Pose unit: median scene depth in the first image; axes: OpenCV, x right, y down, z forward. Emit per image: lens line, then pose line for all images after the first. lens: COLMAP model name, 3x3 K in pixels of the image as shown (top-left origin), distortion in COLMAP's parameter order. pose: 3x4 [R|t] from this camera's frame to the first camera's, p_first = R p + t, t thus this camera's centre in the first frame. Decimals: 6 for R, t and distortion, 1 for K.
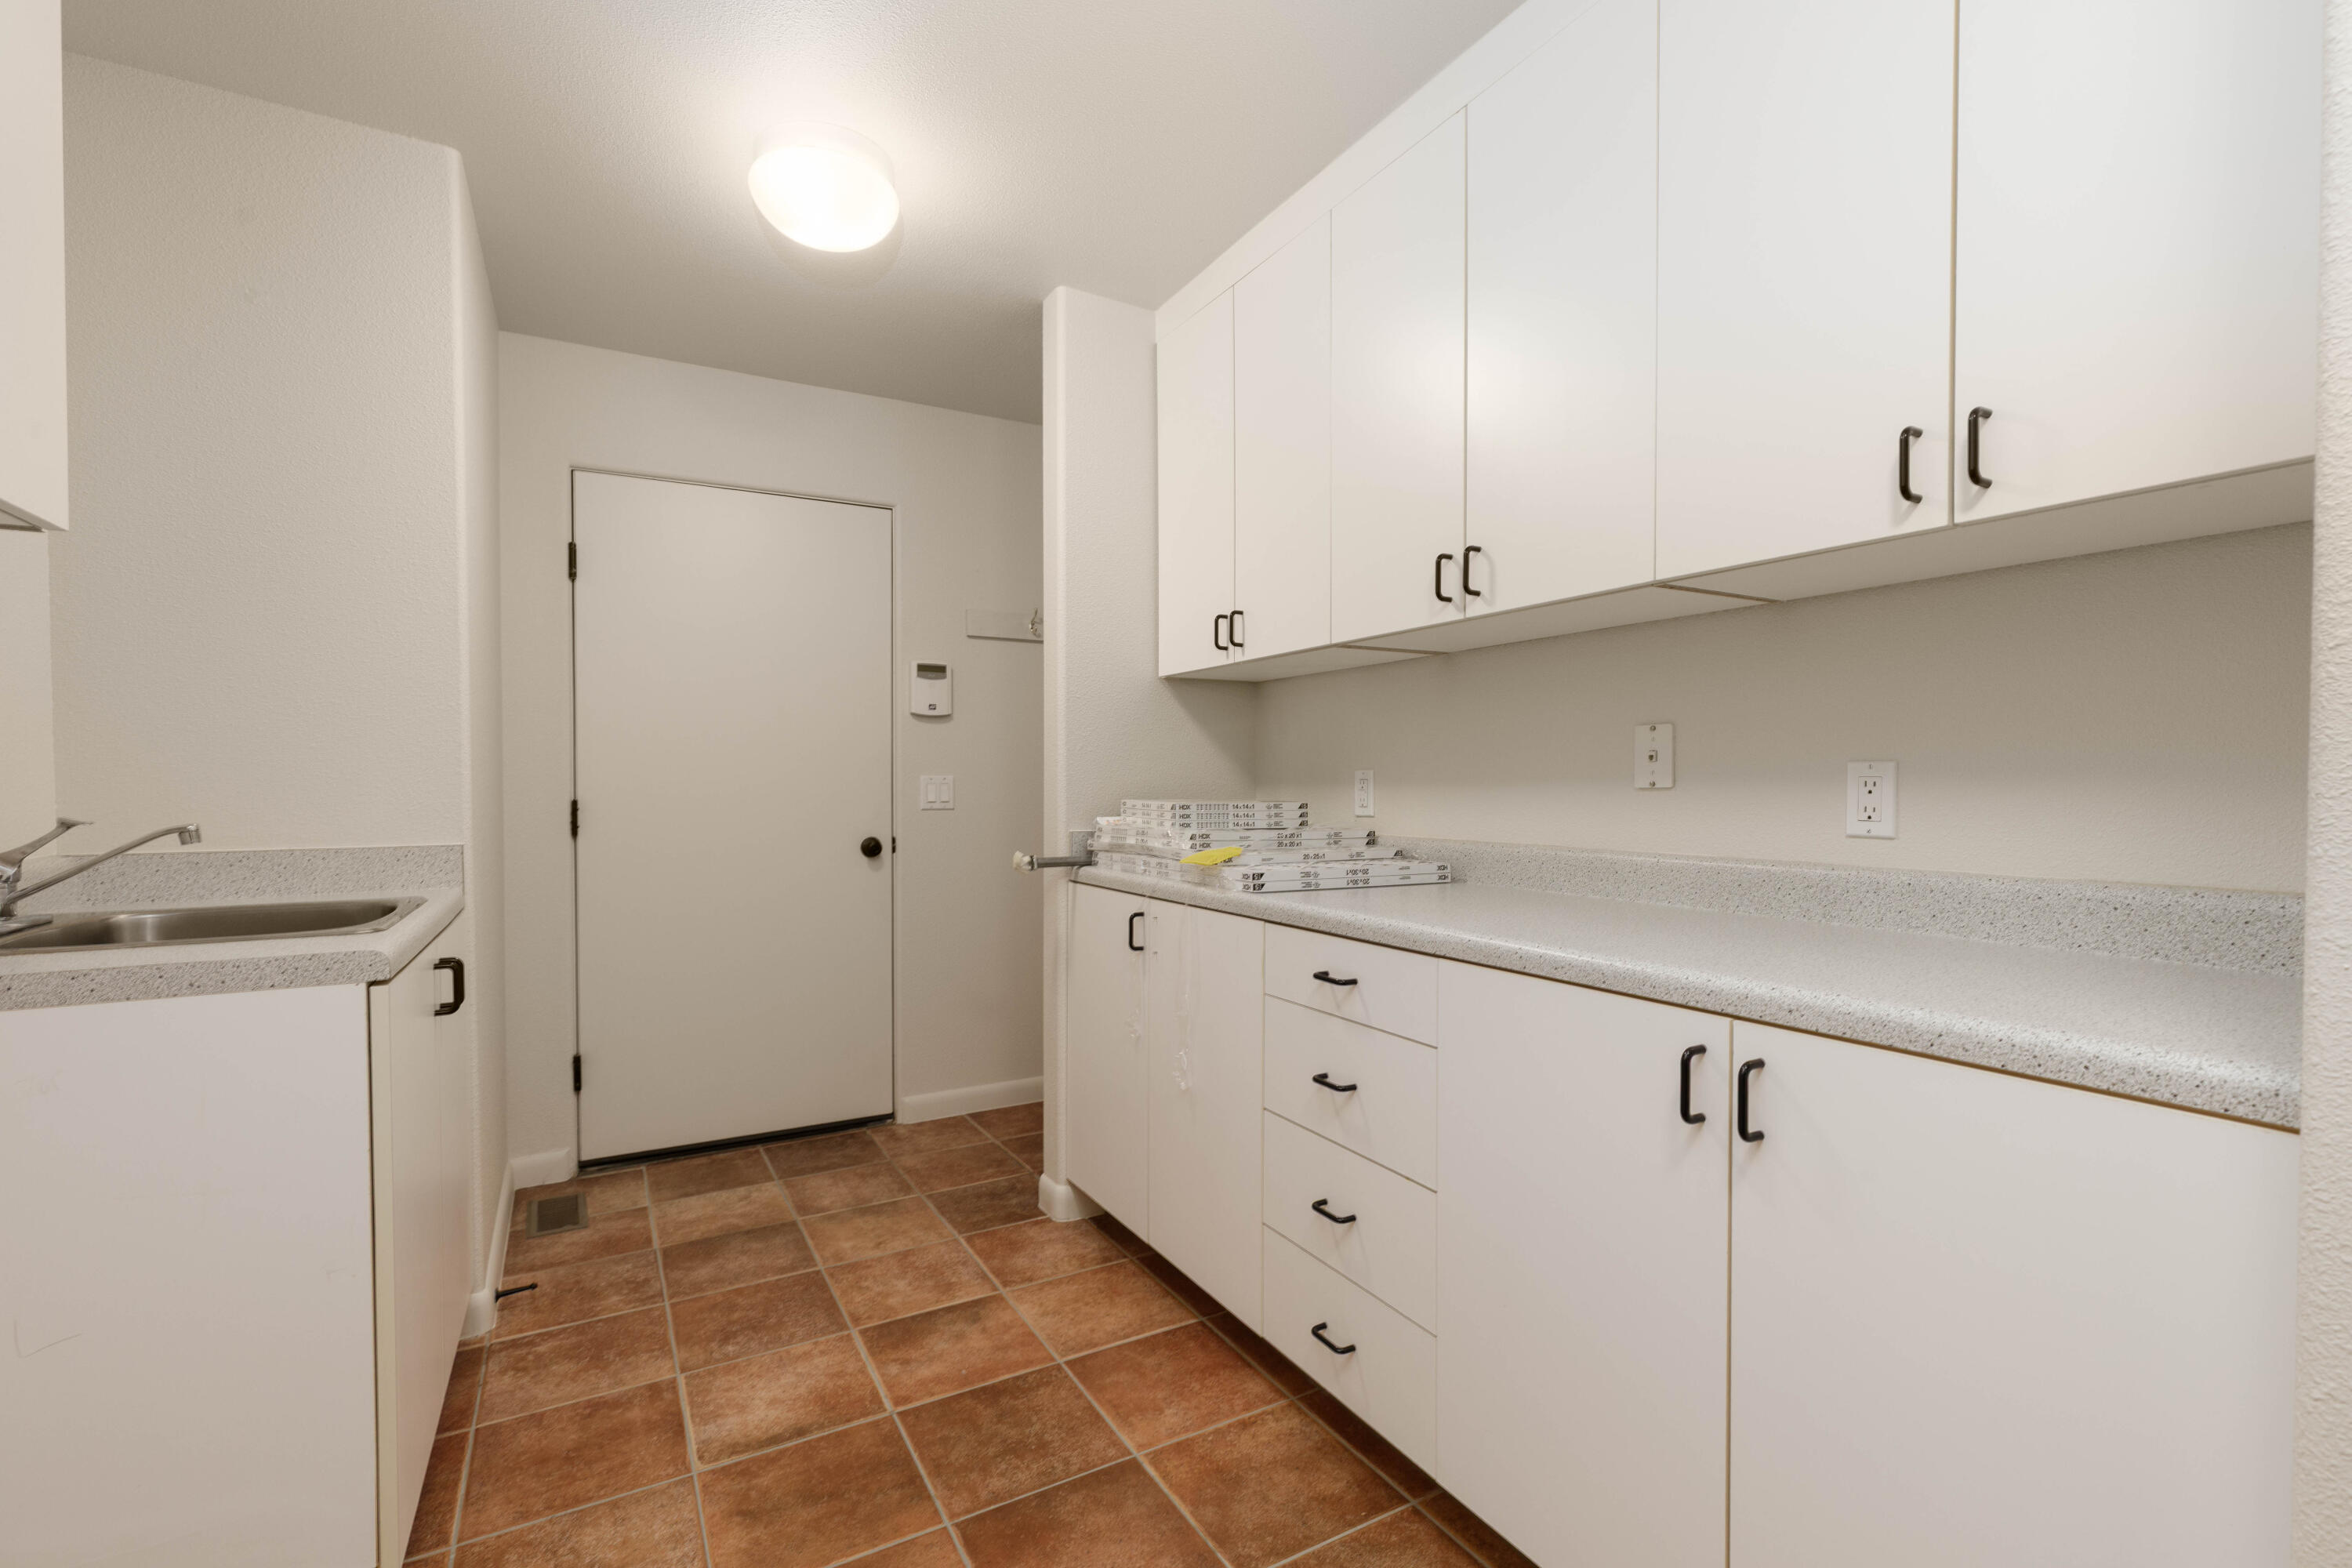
lens RADIAL K [[1049.6, 0, 1189.0], [0, 1049.6, 797.5], [0, 0, 1]] dist [0.001941, -0.000679]
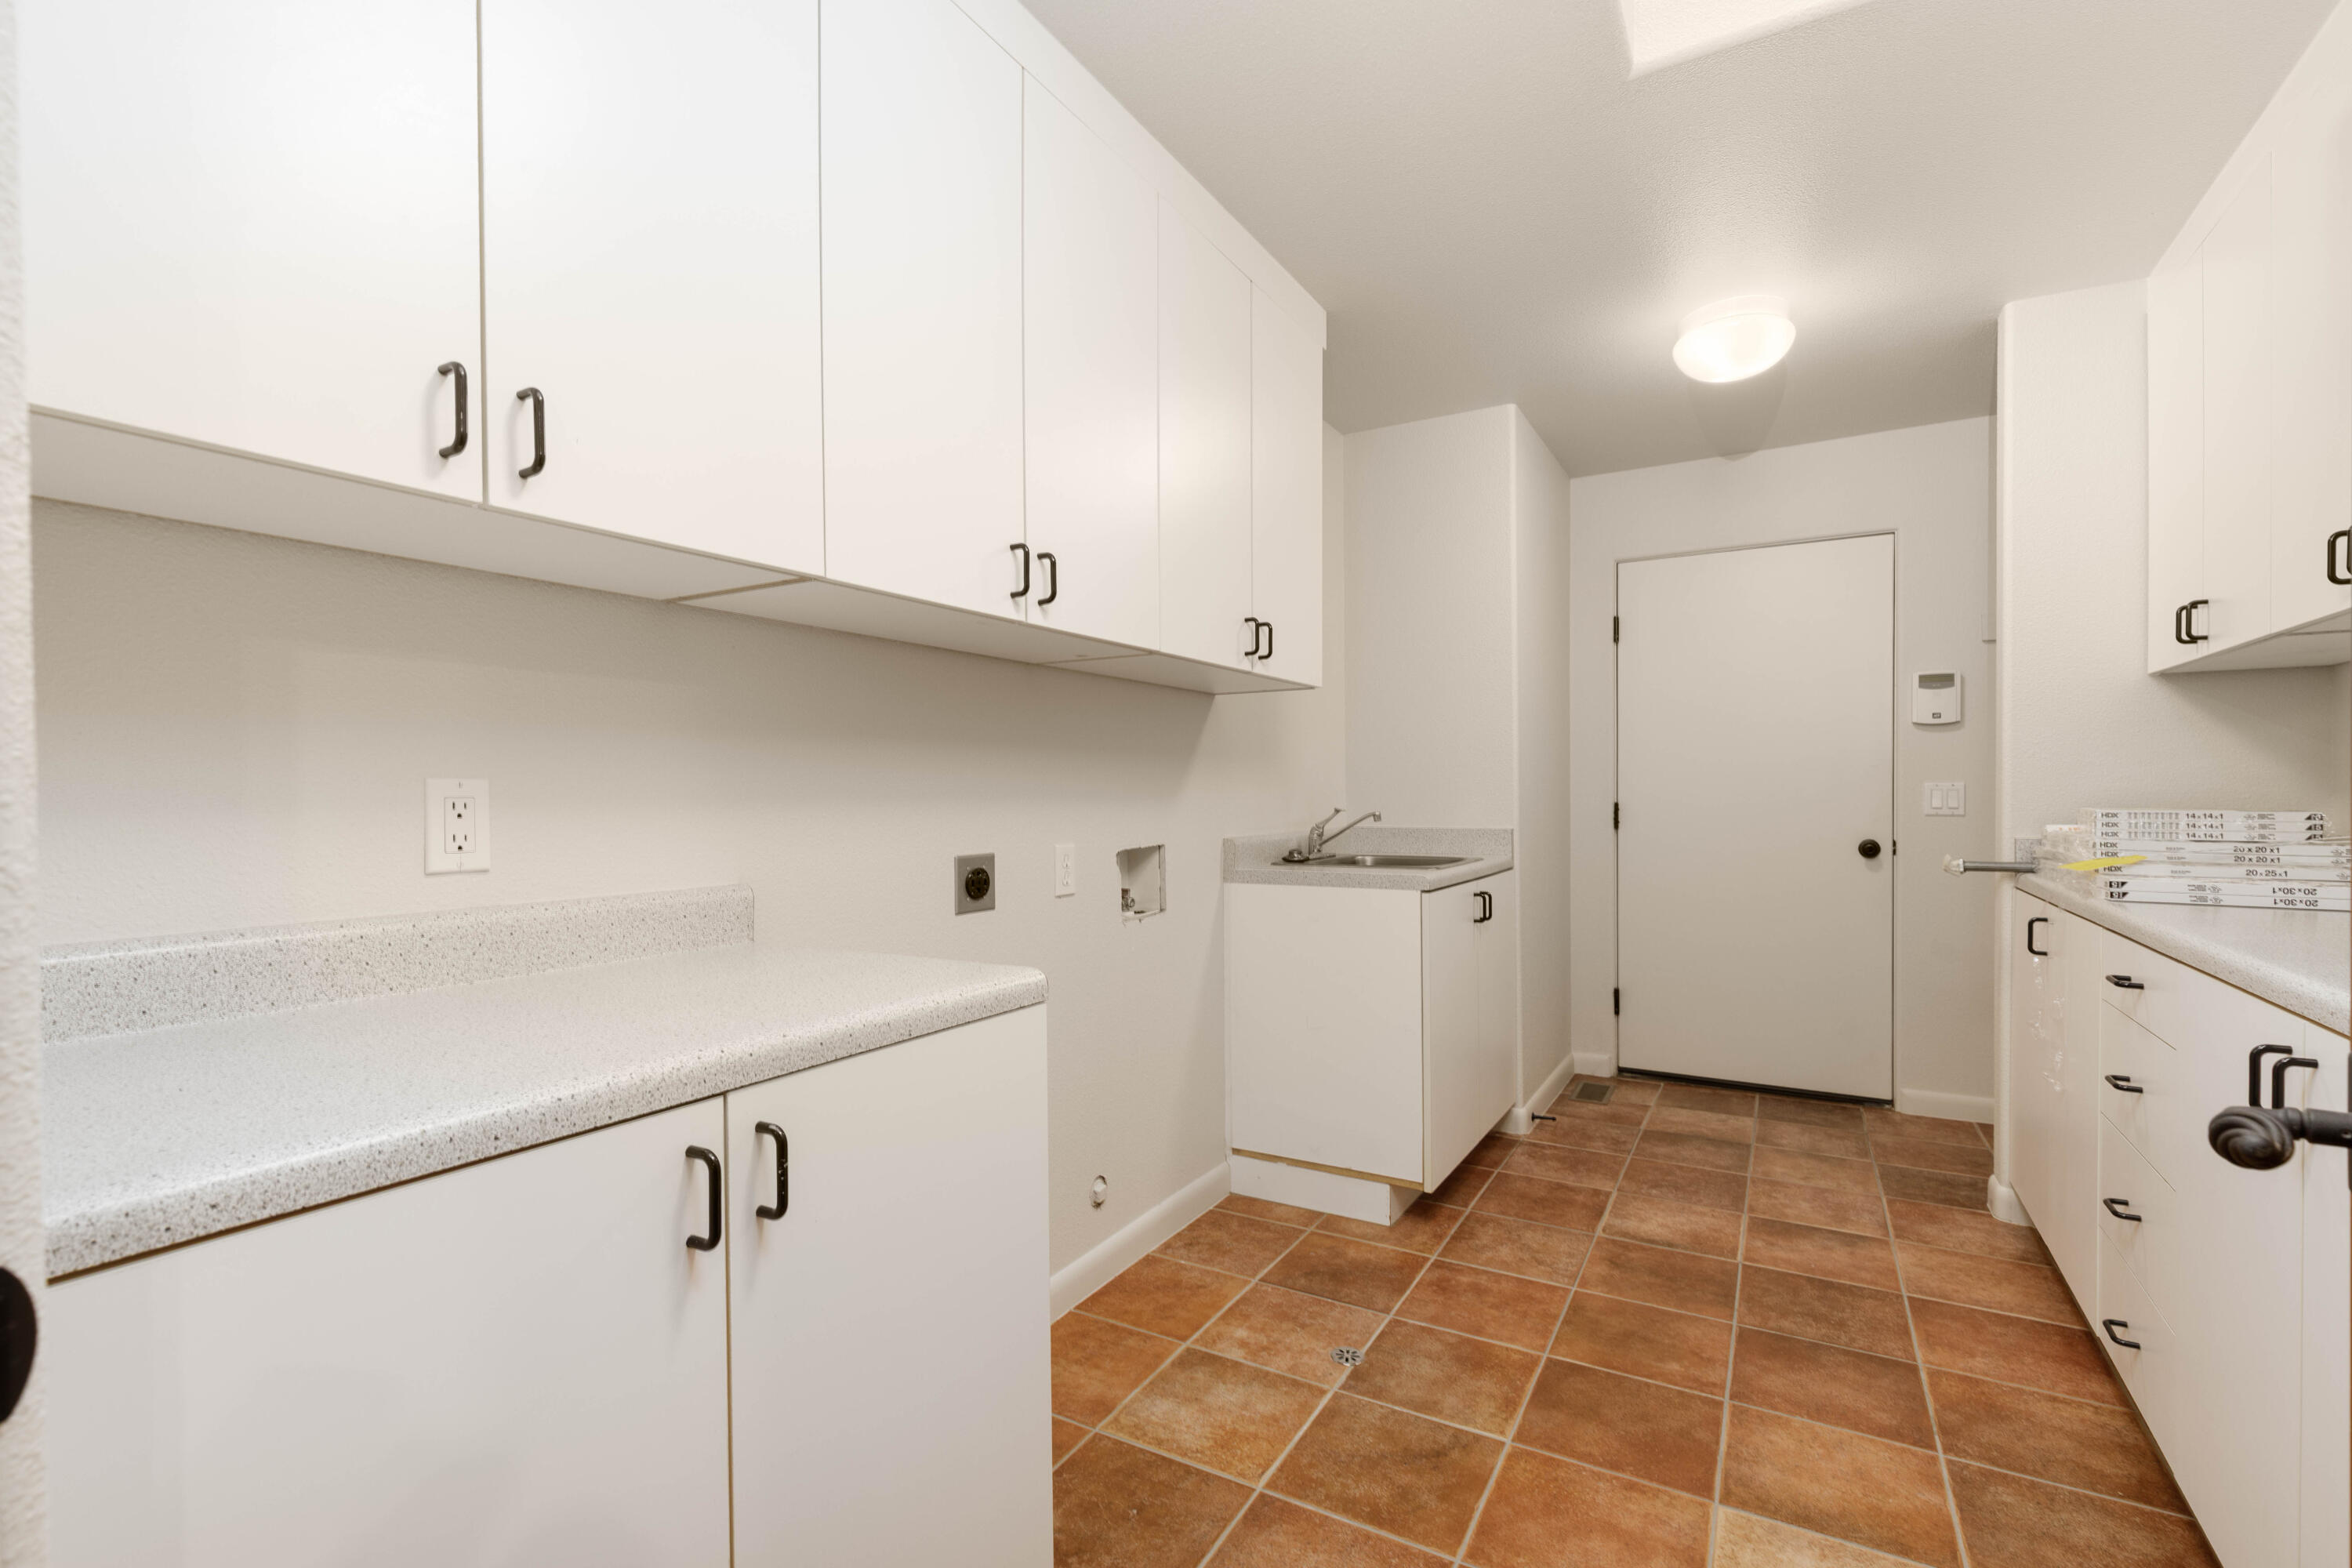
lens RADIAL K [[1049.6, 0, 1178.5], [0, 1049.6, 791.7], [0, 0, 1]] dist [0.001941, -0.000679]
pose [[0.493603, -0.000477, -0.869687, 0.413924], [-0.008292, 0.999952, -0.005254, -0.000256], [0.869648, 0.009805, 0.493575, -0.224452]]
